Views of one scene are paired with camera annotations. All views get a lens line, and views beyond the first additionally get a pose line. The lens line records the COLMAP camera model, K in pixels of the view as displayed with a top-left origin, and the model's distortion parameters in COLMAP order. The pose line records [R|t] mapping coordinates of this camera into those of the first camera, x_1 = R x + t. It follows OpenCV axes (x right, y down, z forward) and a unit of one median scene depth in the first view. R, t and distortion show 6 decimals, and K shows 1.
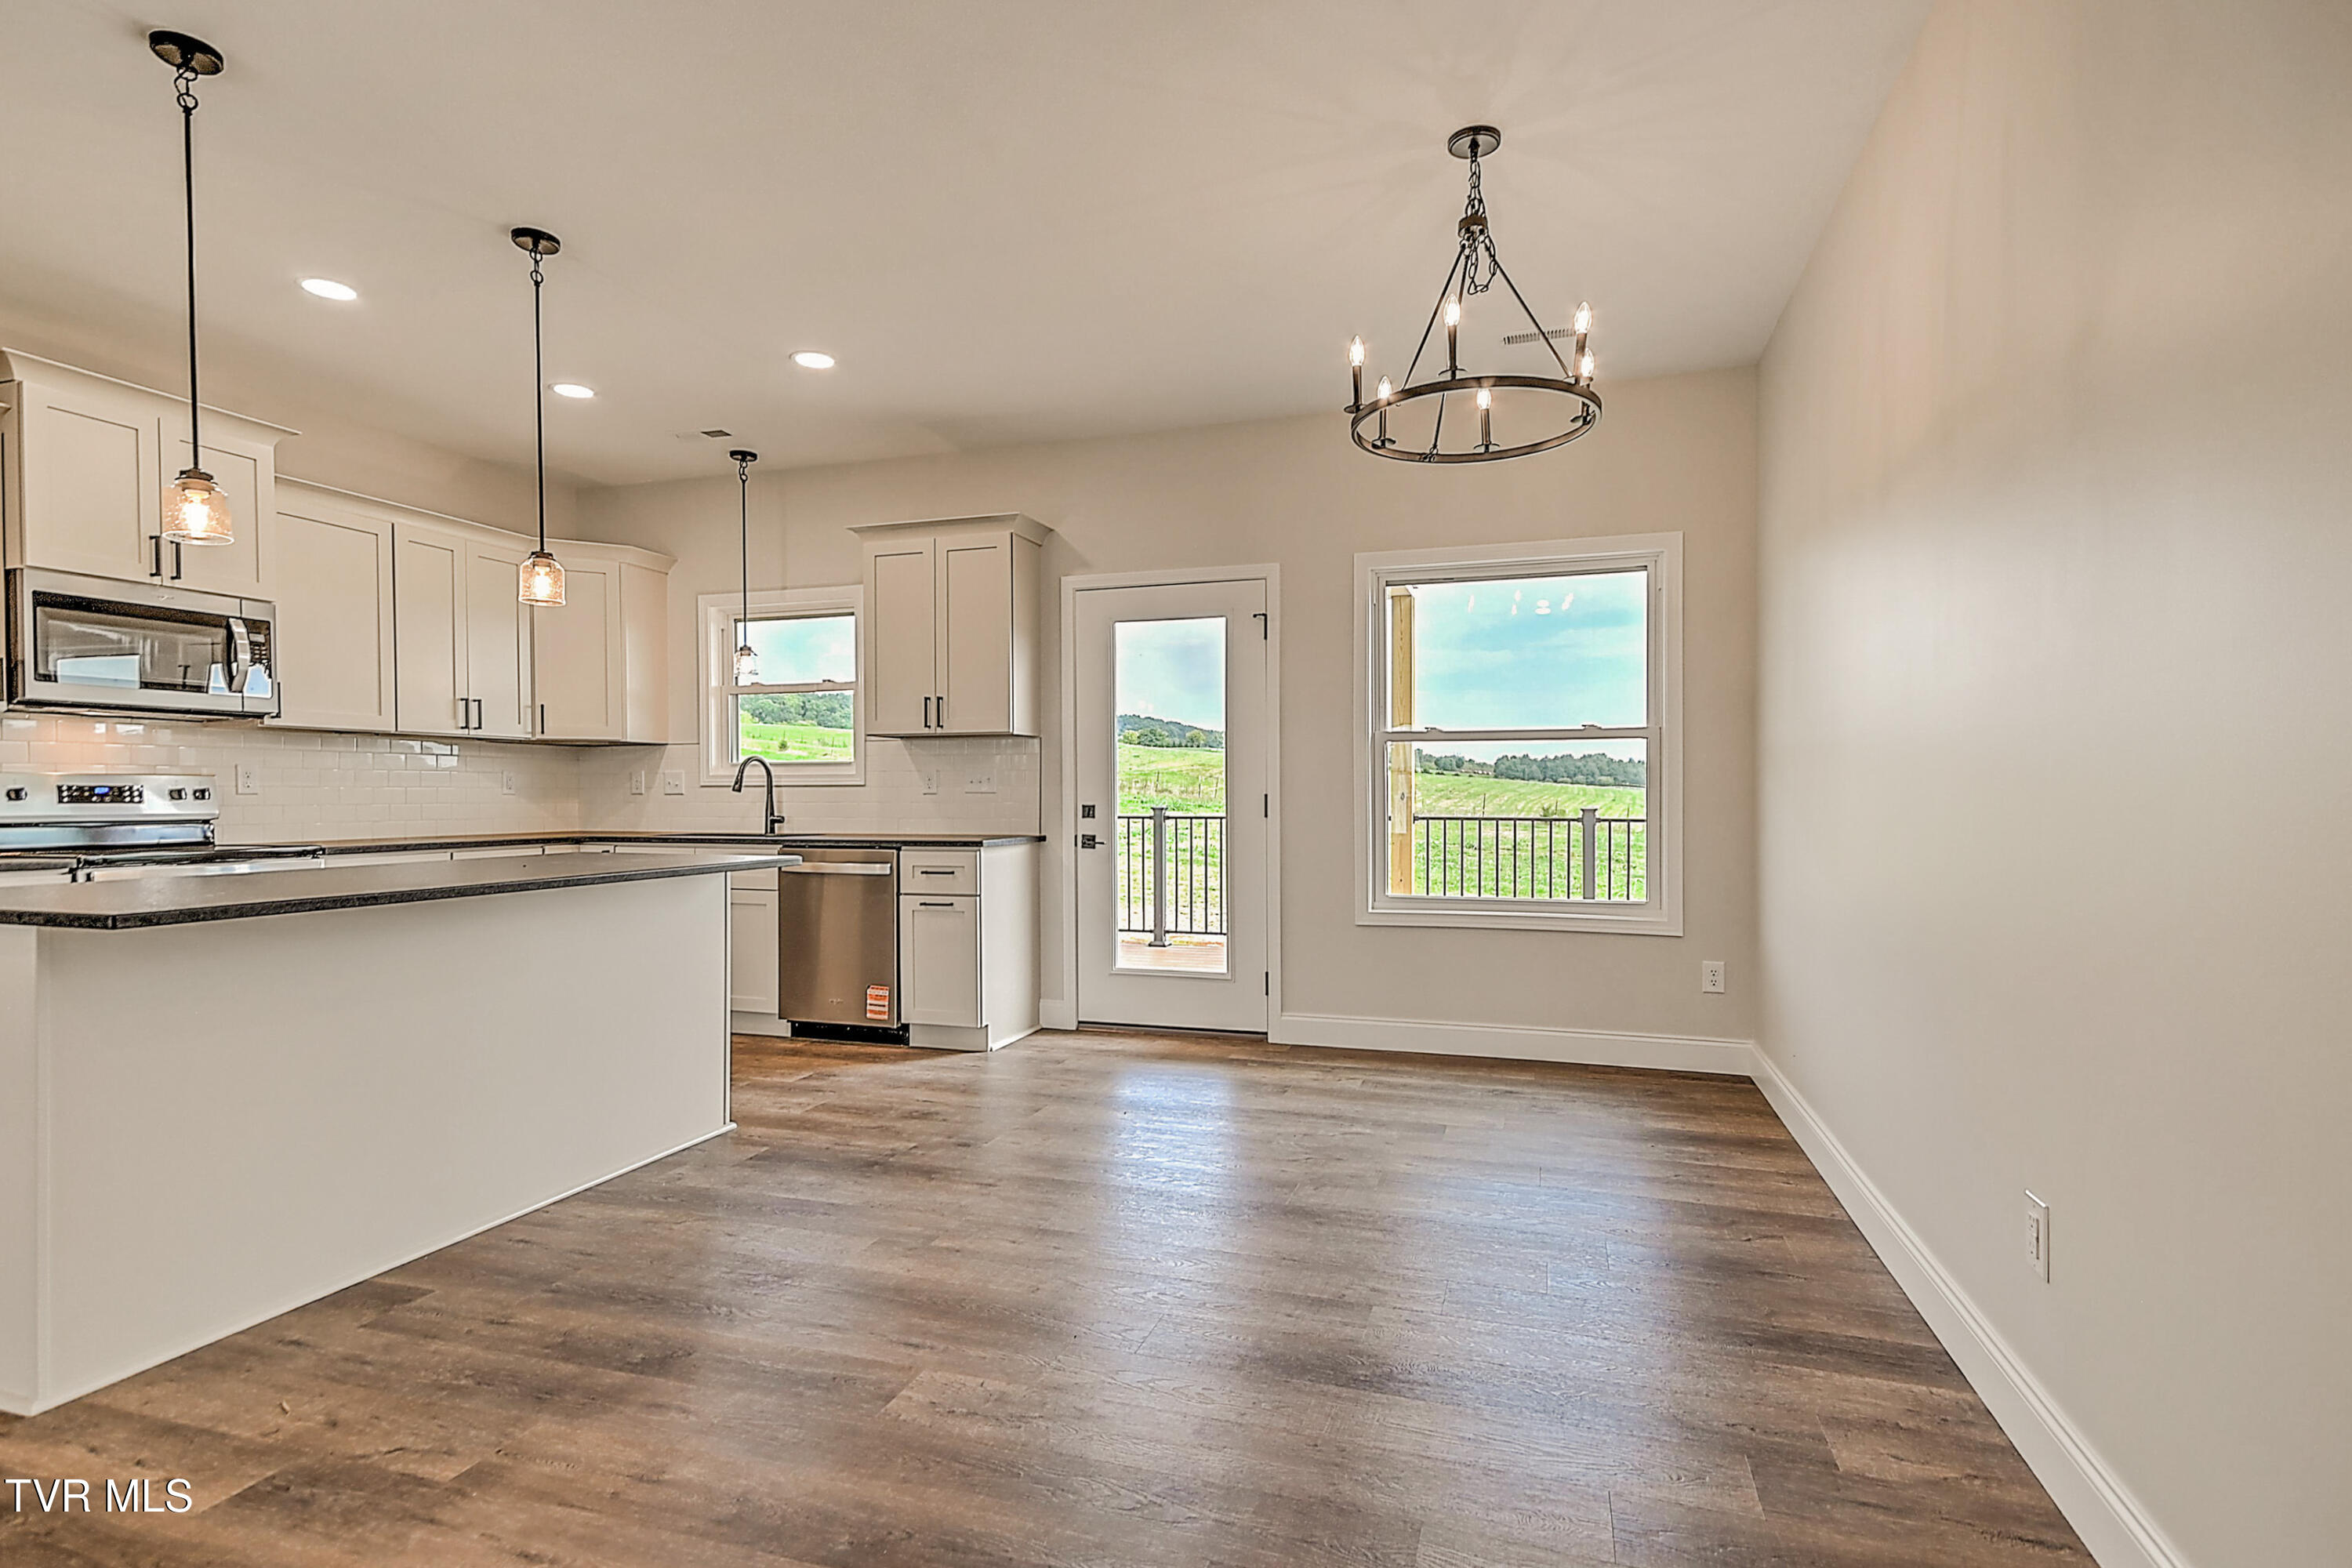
lens RADIAL K [[1162.1, 0, 1168.5], [0, 1162.1, 803.1], [0, 0, 1]] dist [0.021004, 0.000083]
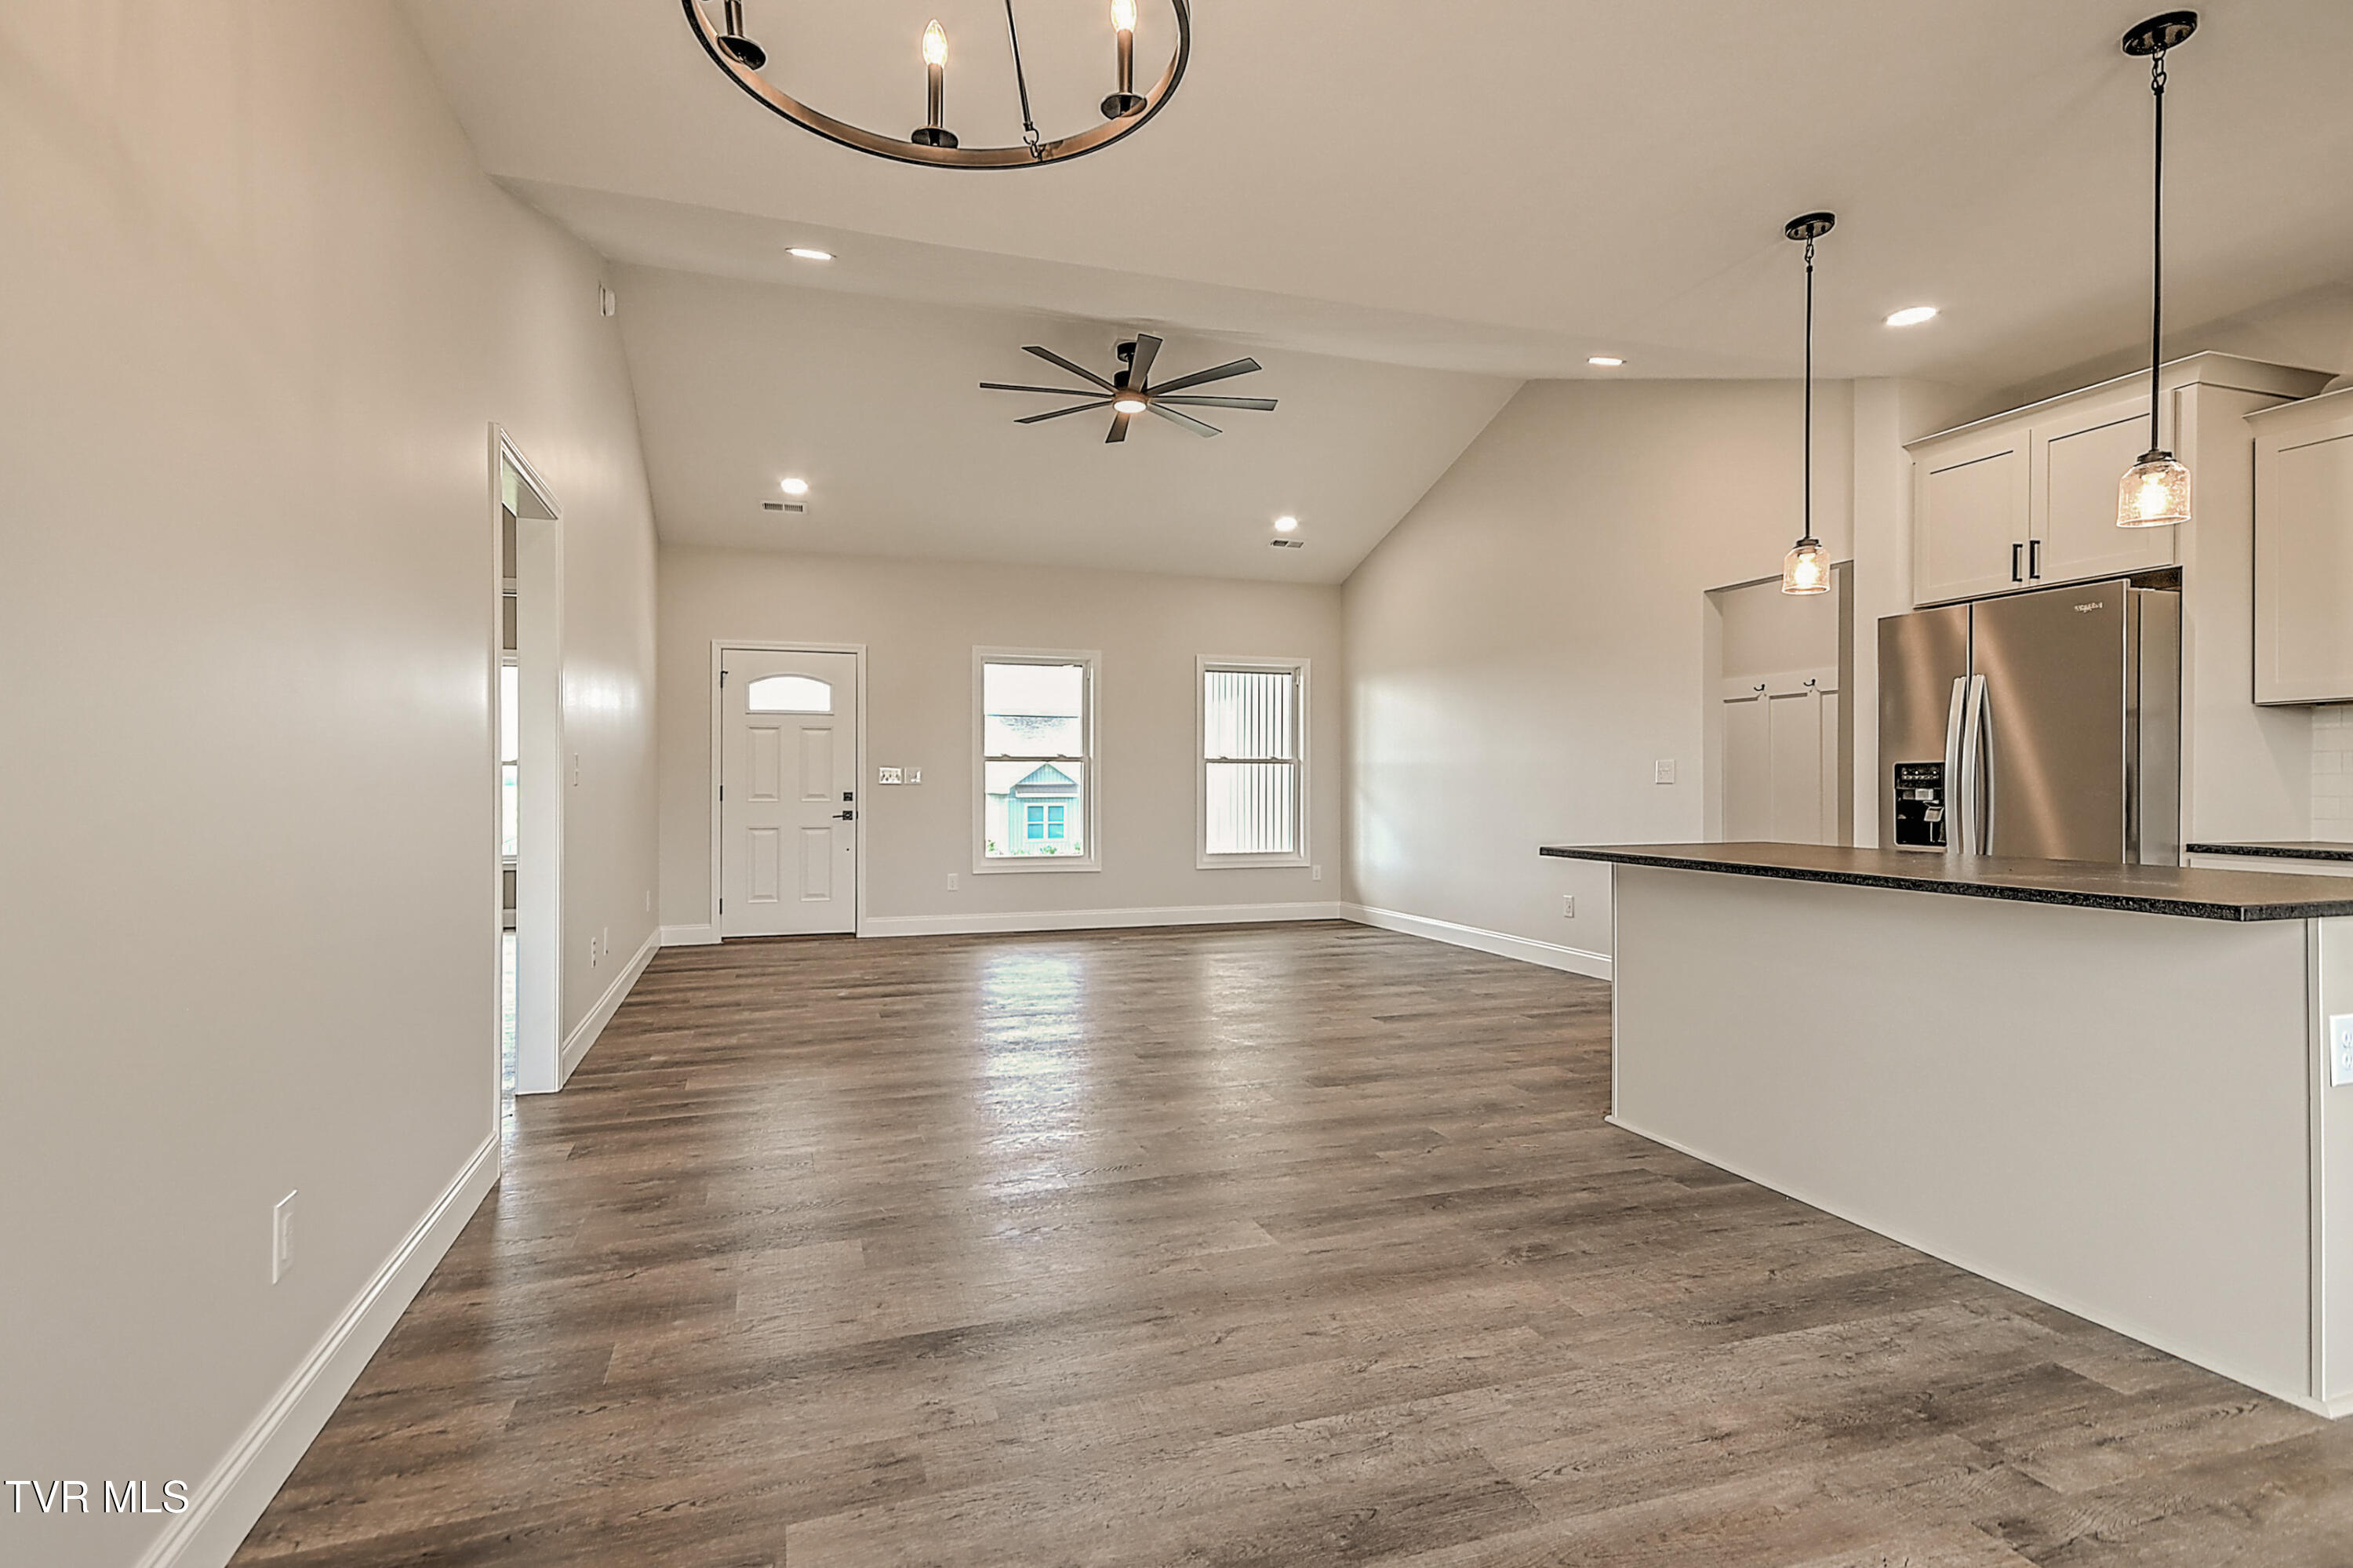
lens RADIAL K [[1169.2, 0, 1175.4], [0, 1169.2, 786.2], [0, 0, 1]] dist [0.025227, 0.000584]
pose [[-0.799497, 0.003746, -0.600659, 0.292683], [-0.001768, 0.999962, 0.008589, -0.008186], [0.600668, 0.007928, -0.799459, 0.890231]]
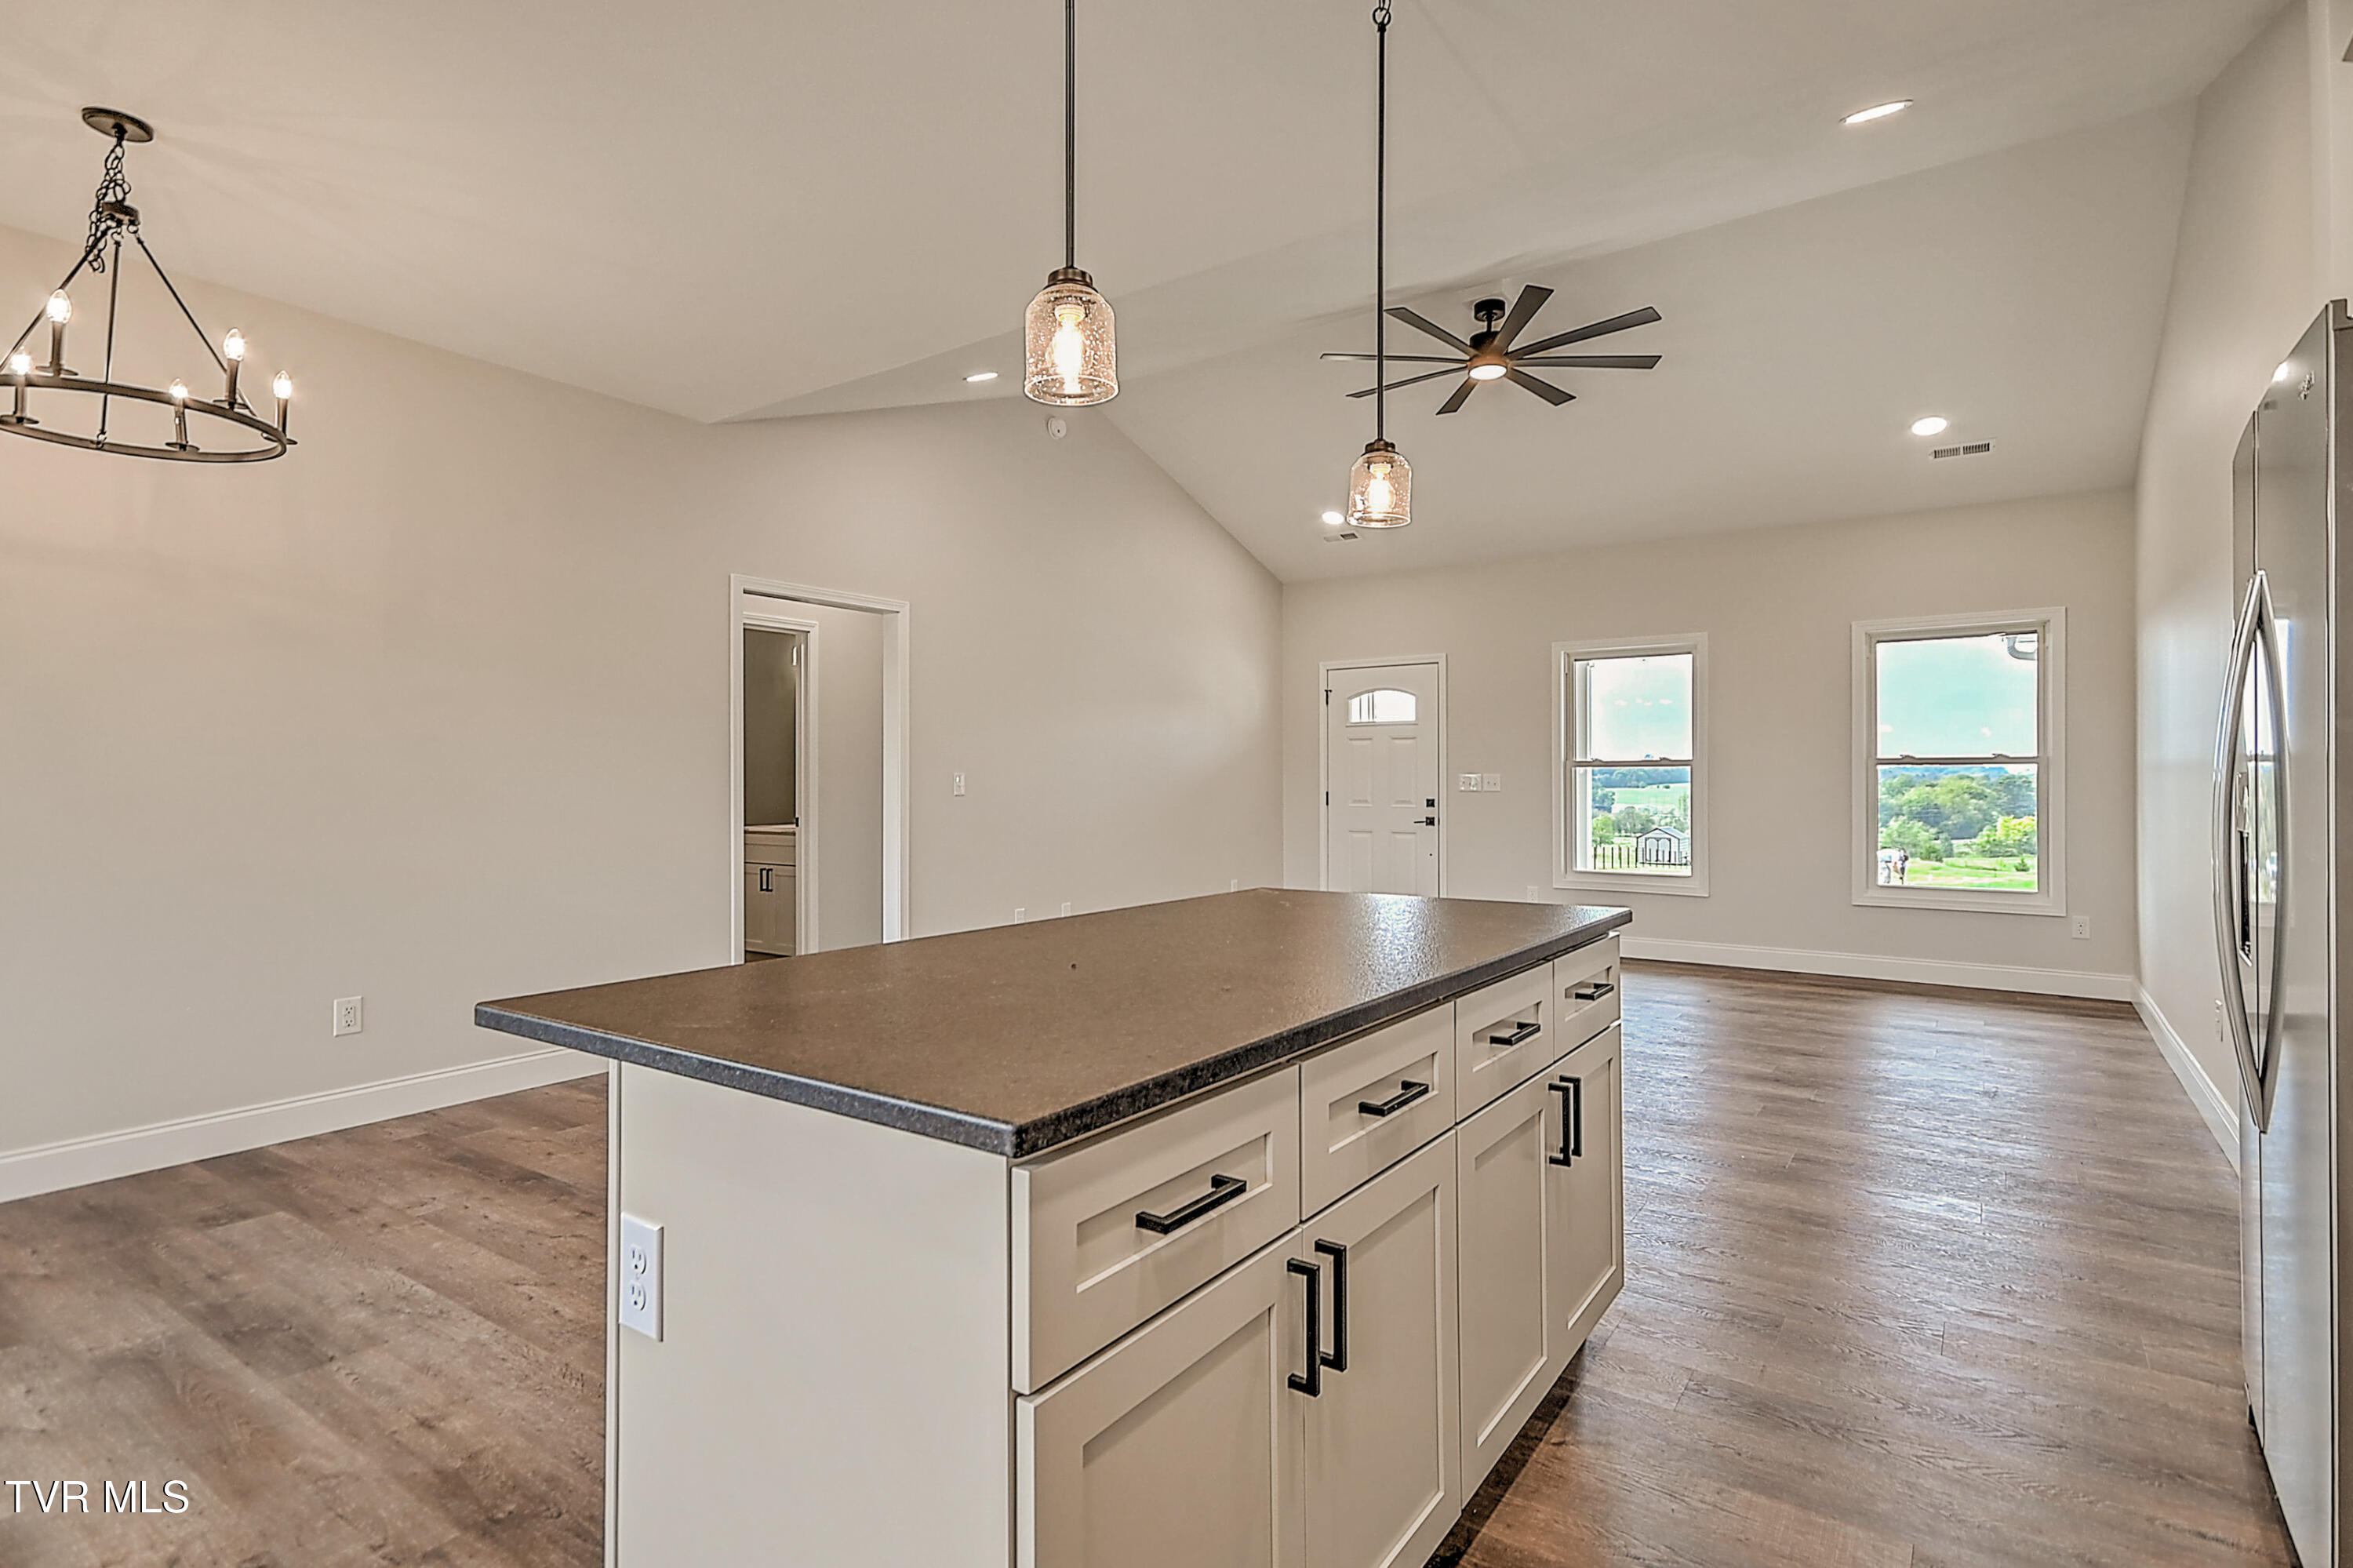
lens RADIAL K [[1159.7, 0, 1176.5], [0, 1159.7, 784.0], [0, 0, 1]] dist [0.014247, -0.000712]
pose [[-0.957556, 0.003267, 0.288228, -0.499556], [0.005268, 0.999967, 0.006166, -0.018945], [-0.288198, 0.007422, -0.957542, 1.012495]]
